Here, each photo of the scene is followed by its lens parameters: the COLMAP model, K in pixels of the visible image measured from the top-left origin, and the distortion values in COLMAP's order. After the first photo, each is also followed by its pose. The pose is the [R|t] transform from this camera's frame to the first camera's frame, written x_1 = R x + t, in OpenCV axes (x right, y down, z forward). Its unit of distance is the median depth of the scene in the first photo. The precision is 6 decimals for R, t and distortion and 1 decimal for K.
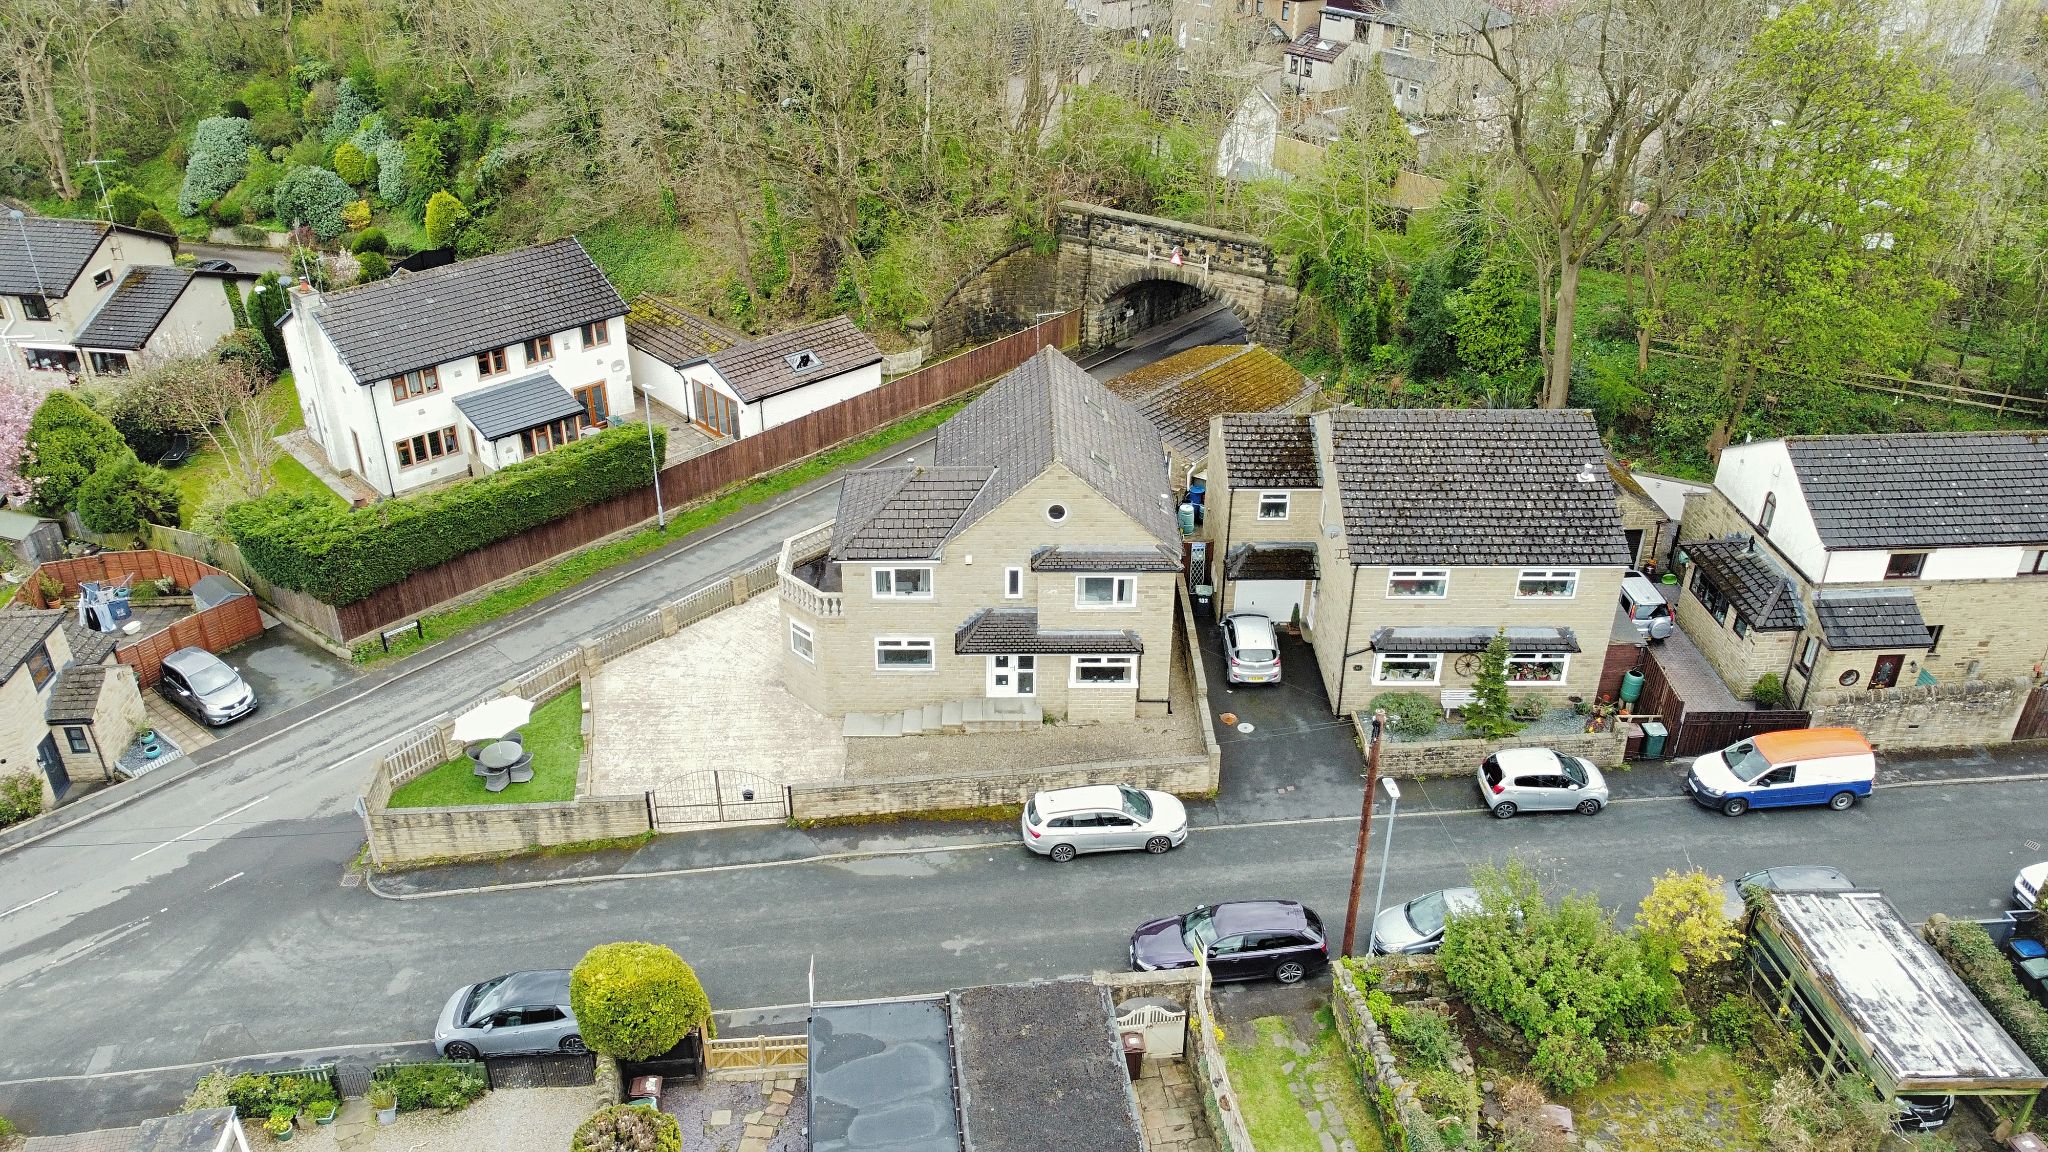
lens RADIAL K [[1560.1, 0, 1019.8], [0, 1560.1, 571.2], [0, 0, 1]] dist [-0.004379, -0.003059]
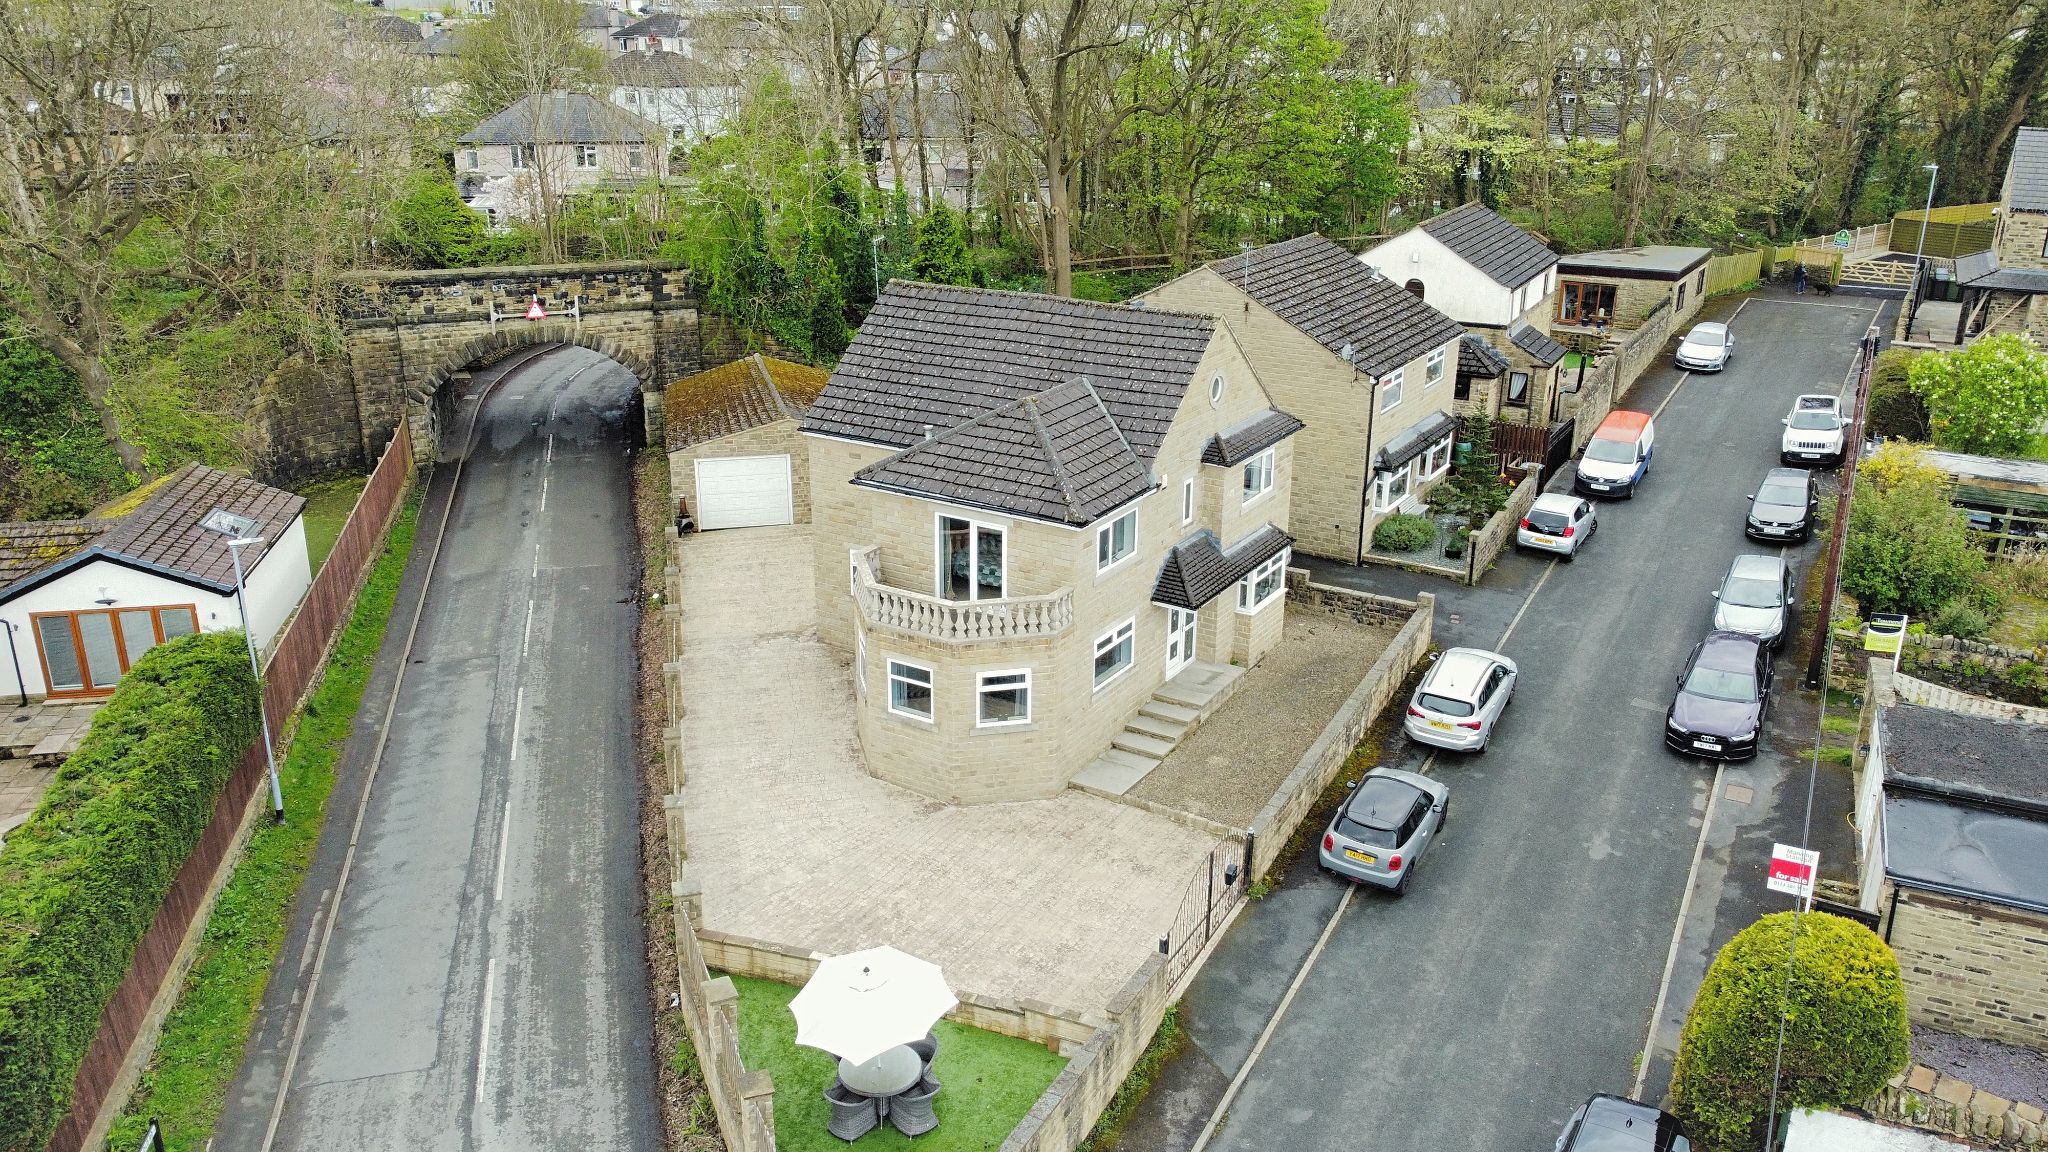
lens RADIAL K [[1560.1, 0, 1031.6], [0, 1560.1, 573.4], [0, 0, 1]] dist [-0.004379, -0.003059]
pose [[0.533630, -0.287651, 0.795296, -0.424116], [0.414724, 0.908554, 0.050342, -0.019692], [-0.737050, 0.302964, 0.604127, 0.398232]]
